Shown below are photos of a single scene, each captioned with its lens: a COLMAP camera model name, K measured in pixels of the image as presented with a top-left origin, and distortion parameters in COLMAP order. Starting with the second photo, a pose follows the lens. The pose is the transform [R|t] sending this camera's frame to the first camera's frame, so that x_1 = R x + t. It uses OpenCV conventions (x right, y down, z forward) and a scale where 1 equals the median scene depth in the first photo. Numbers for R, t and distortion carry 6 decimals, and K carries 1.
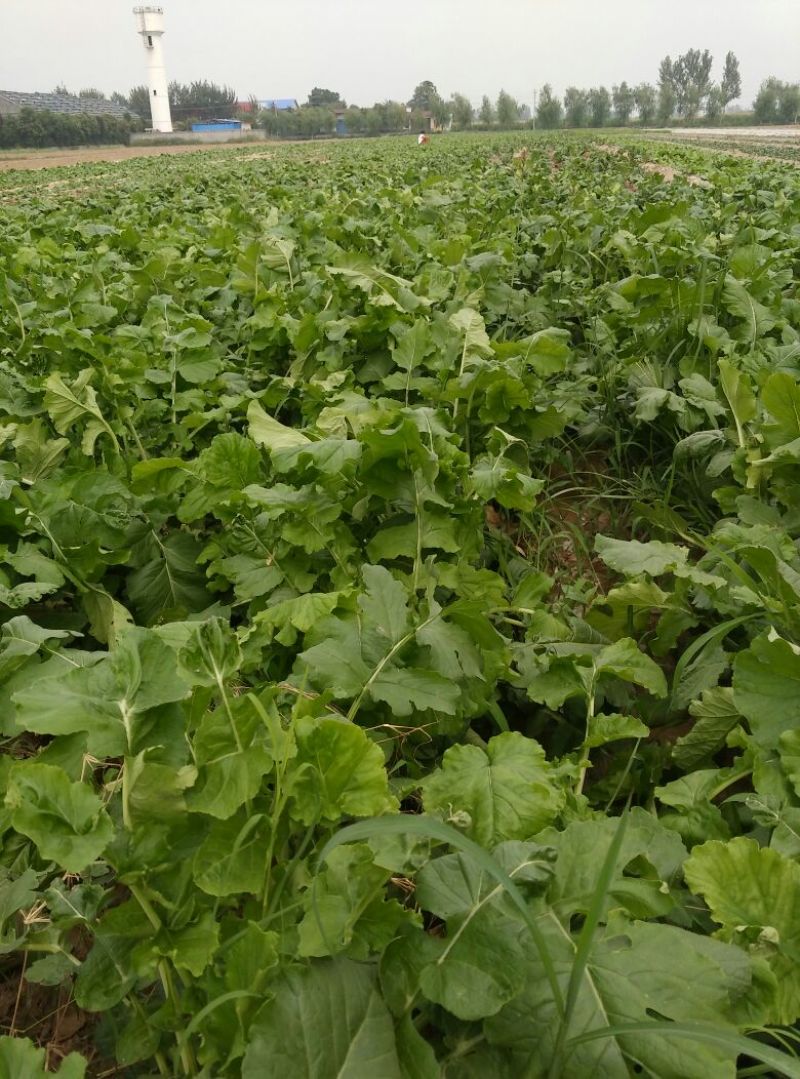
lens RADIAL K [[958.6, 0, 400.0], [0, 958.6, 539.5], [0, 0, 1]] dist [0.216584, -0.422168]
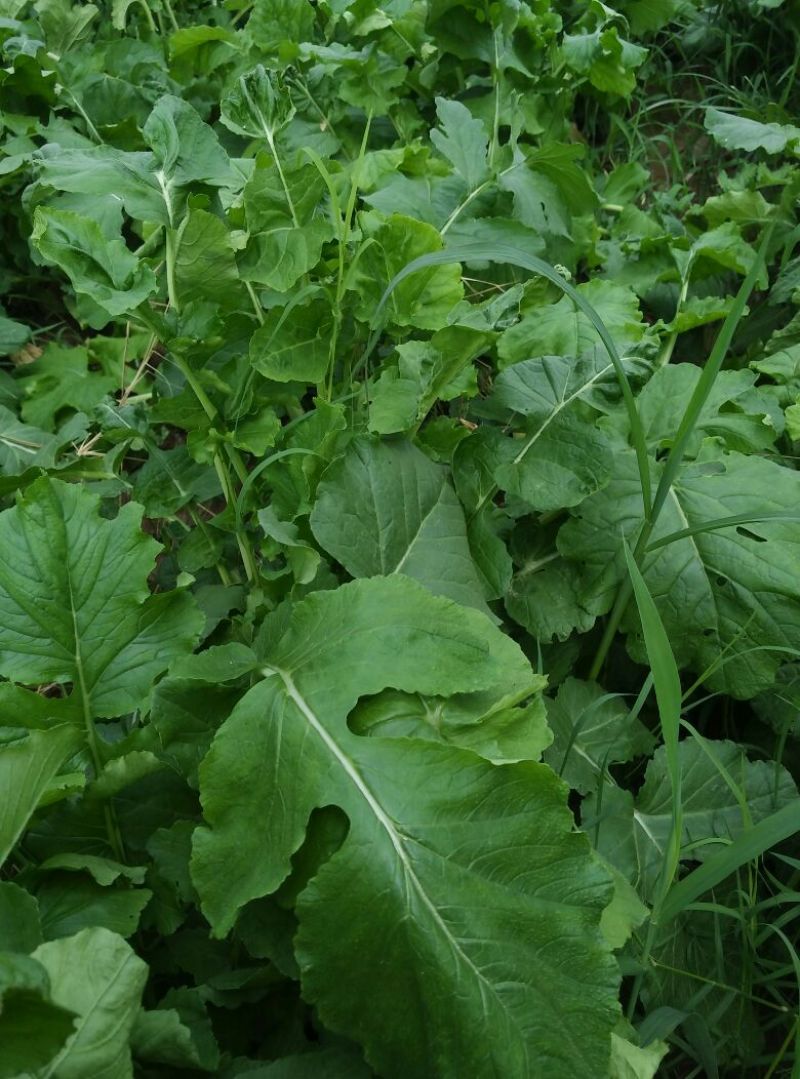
lens RADIAL K [[975.7, 0, 394.2], [0, 975.7, 538.7], [0, 0, 1]] dist [0.035842, -0.001465]
pose [[0.997725, 0.035026, -0.057600, -0.010162], [-0.015414, 0.950320, 0.310892, 0.115010], [0.065628, -0.309297, 0.948698, 0.053664]]
